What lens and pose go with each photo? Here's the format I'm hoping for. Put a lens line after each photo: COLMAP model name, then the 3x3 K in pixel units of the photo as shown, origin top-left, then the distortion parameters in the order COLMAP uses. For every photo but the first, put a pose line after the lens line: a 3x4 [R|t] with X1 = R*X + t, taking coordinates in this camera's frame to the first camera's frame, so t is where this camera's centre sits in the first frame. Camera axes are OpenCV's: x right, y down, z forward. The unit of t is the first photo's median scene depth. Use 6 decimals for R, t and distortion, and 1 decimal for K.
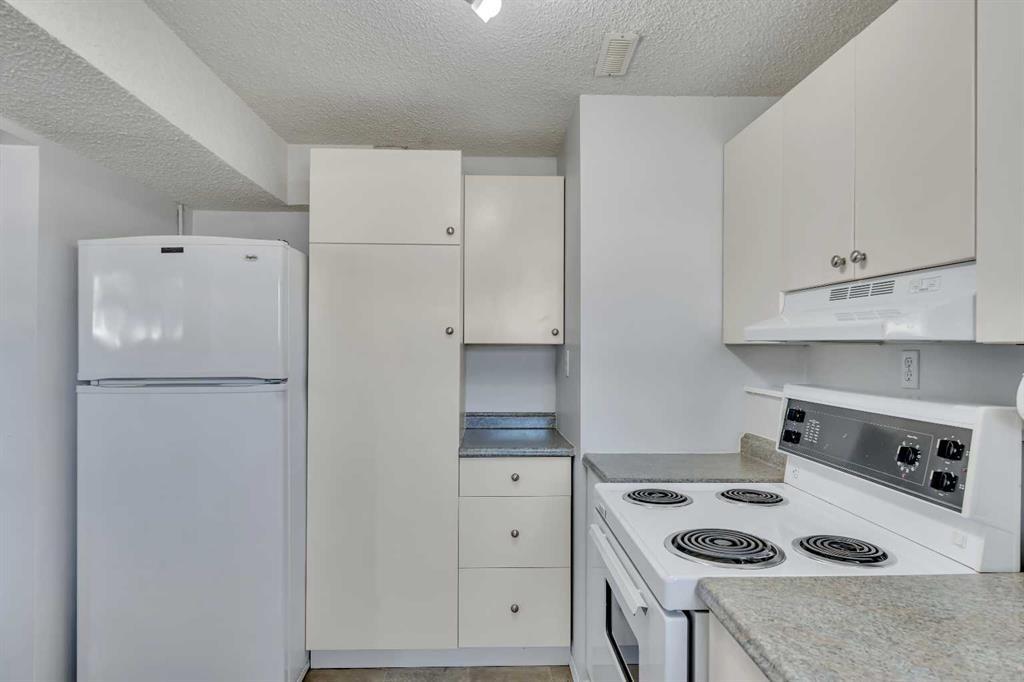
lens RADIAL K [[647.5, 0, 512.0], [0, 647.5, 341.0], [0, 0, 1]] dist [-0.000030, -0.000120]
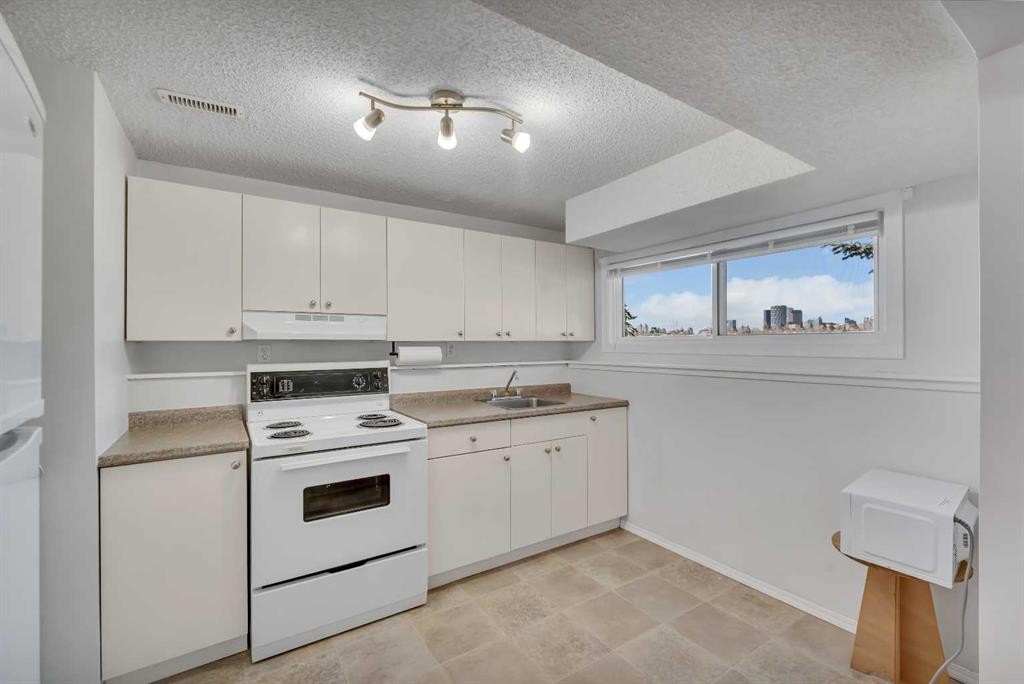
lens RADIAL K [[430.3, 0, 510.4], [0, 430.3, 339.1], [0, 0, 1]] dist [-0.001127, -0.000380]
pose [[-0.508122, 0.005278, 0.861269, -1.040377], [-0.005033, 0.999946, -0.009097, 0.006982], [-0.861270, -0.008957, -0.508068, 1.119300]]
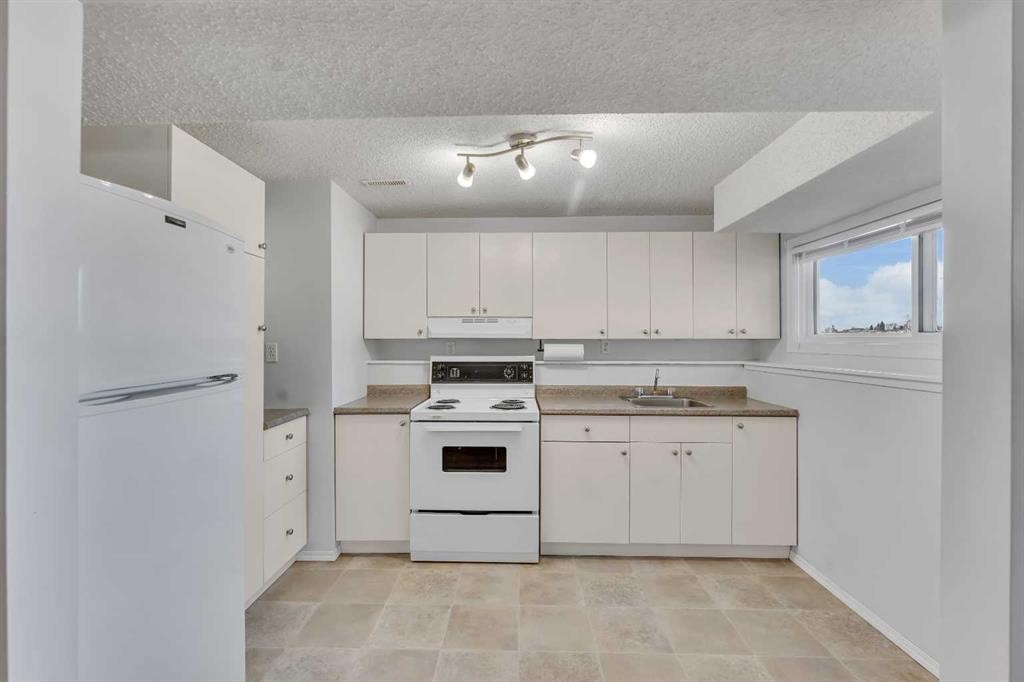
lens RADIAL K [[441.2, 0, 505.9], [0, 441.2, 337.7], [0, 0, 1]] dist [-0.001200, -0.000345]
pose [[0.059068, 0.001988, 0.998252, -1.339559], [-0.007139, 0.999973, -0.001569, 0.000460], [-0.998228, -0.007034, 0.059081, 0.719754]]
